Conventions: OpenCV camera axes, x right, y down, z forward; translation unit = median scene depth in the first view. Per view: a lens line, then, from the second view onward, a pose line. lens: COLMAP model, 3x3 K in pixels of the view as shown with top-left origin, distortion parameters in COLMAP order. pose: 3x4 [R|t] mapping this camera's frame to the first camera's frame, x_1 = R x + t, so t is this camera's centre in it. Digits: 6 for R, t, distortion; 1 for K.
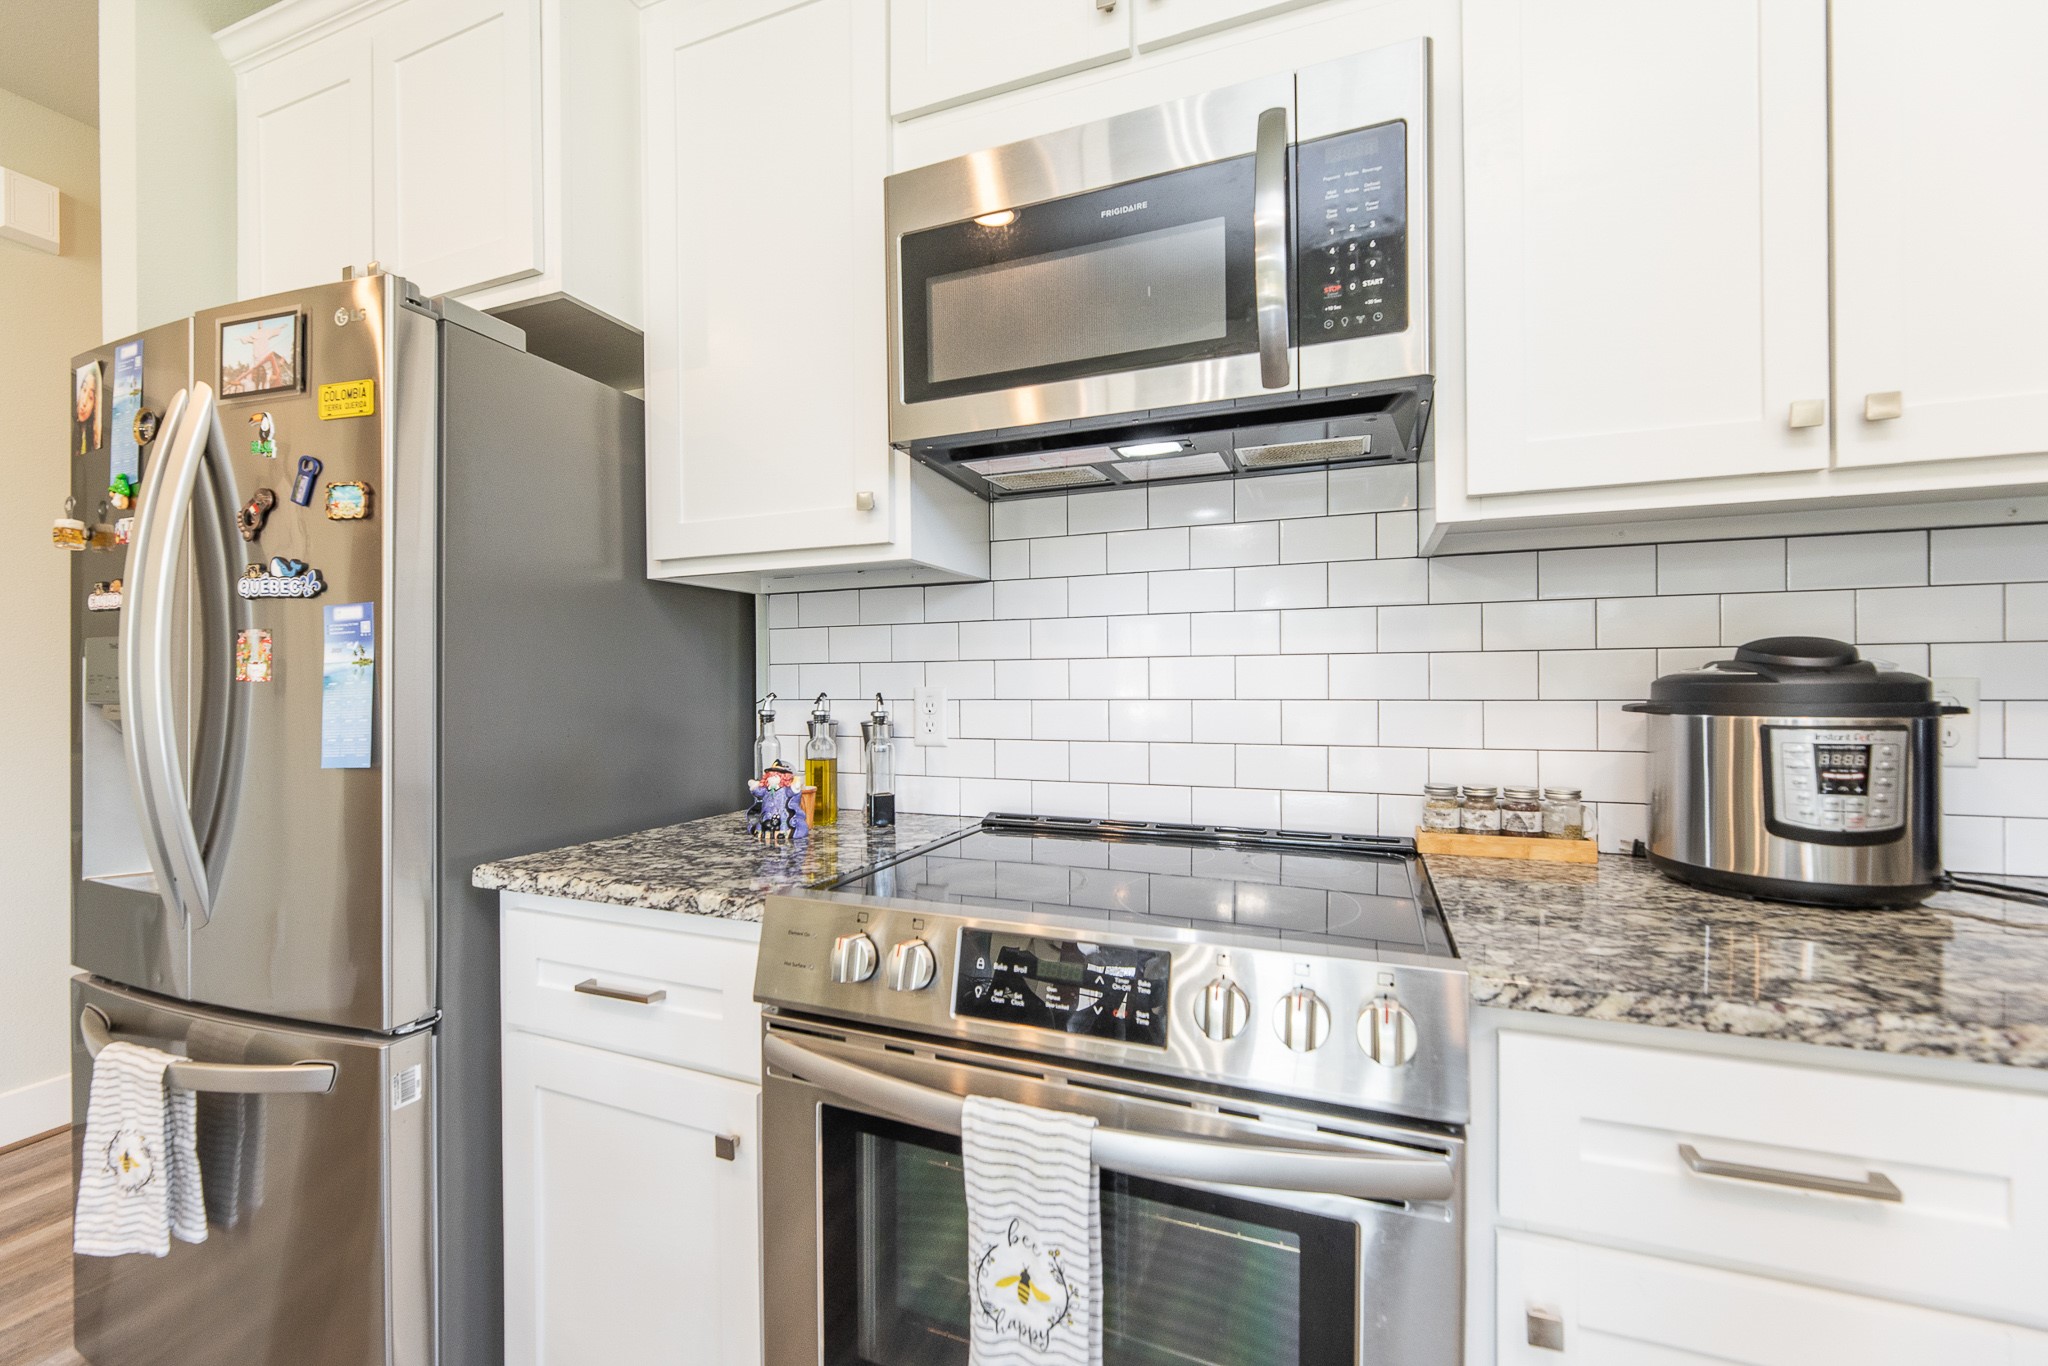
lens RADIAL K [[822.7, 0, 1039.3], [0, 822.7, 679.4], [0, 0, 1]] dist [-0.003781, 0.000251]
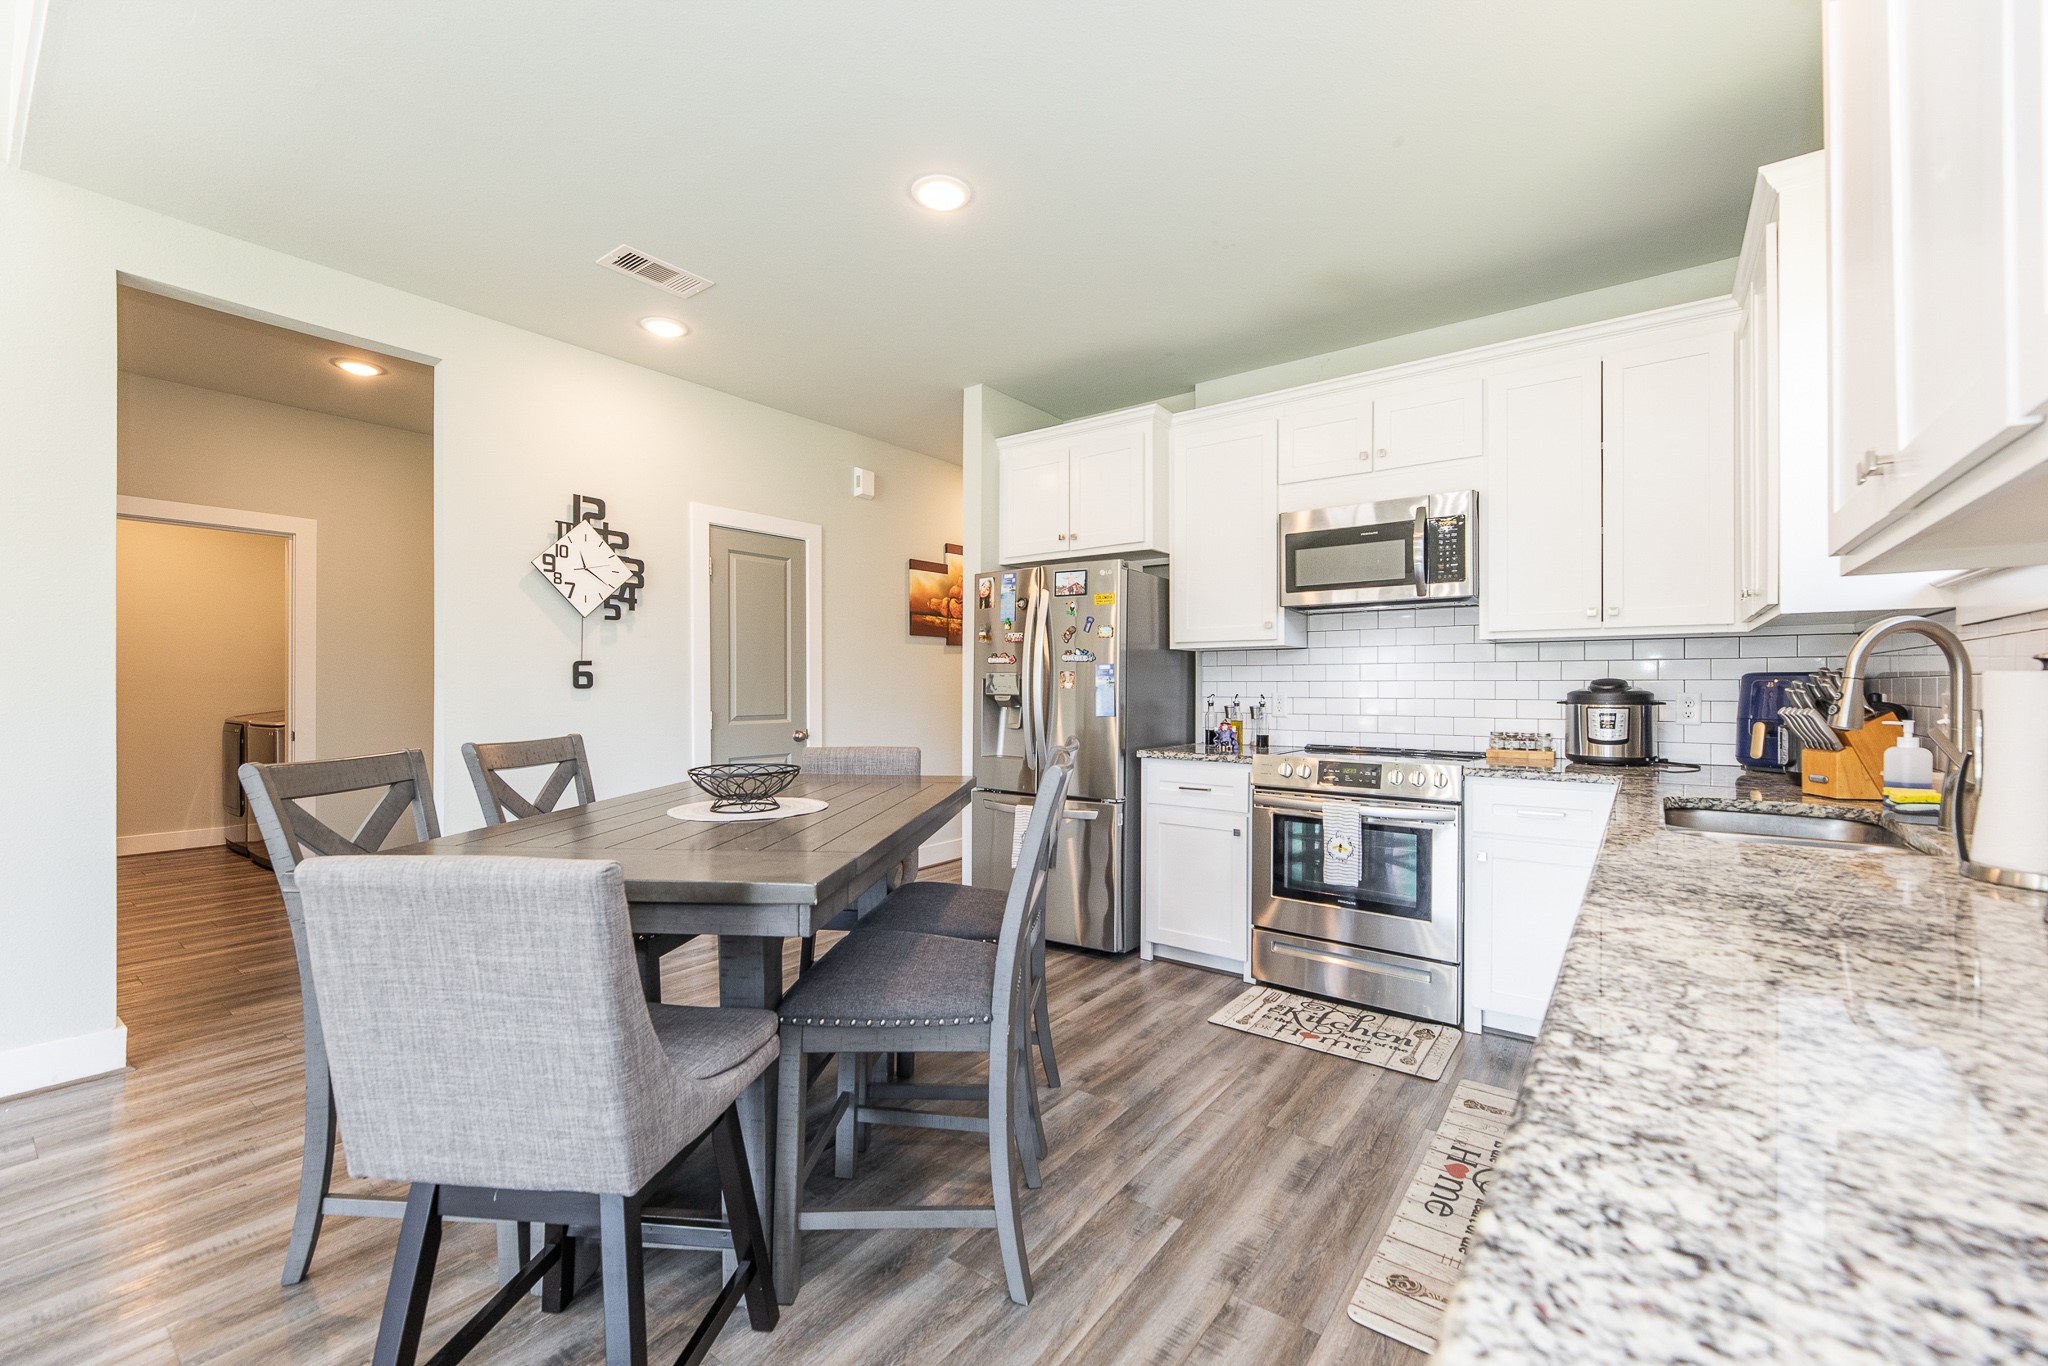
lens RADIAL K [[822.7, 0, 1038.5], [0, 822.7, 684.0], [0, 0, 1]] dist [-0.003781, 0.000251]
pose [[0.964681, 0.007679, -0.263308, -0.282501], [-0.007830, 0.999969, 0.000474, -0.015907], [0.263304, 0.001604, 0.964712, -2.330090]]
